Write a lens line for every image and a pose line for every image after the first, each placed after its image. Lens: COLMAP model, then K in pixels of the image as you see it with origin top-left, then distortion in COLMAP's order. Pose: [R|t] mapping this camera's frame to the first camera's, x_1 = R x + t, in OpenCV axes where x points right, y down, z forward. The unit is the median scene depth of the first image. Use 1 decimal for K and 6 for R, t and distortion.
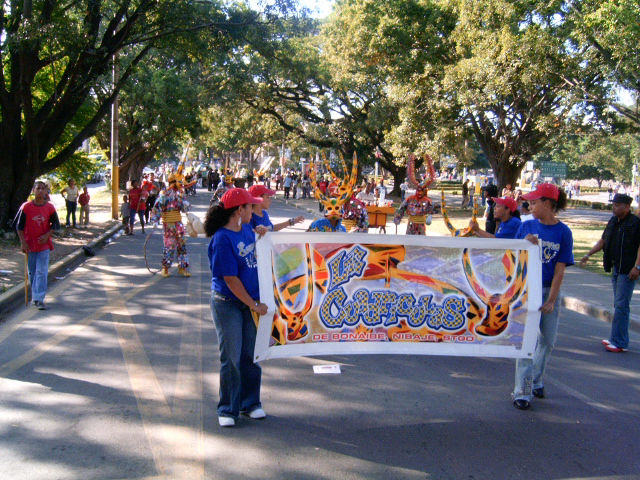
lens RADIAL K [[762.4, 0, 320.0], [0, 762.4, 240.0], [0, 0, 1]] dist [-0.101067, 0.052285]
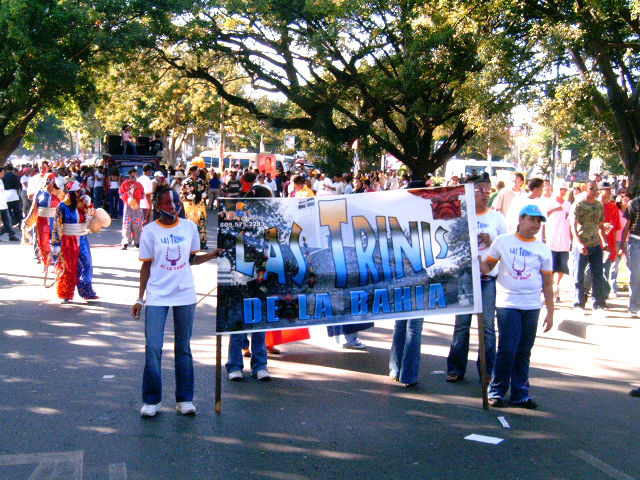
lens RADIAL K [[991.1, 0, 320.0], [0, 991.1, 240.0], [0, 0, 1]] dist [-0.313425, 0.856772]
pose [[0.997685, -0.011548, 0.067024, -0.030640], [0.012645, 0.999793, -0.015954, -0.016004], [-0.066826, 0.016765, 0.997624, 0.207364]]
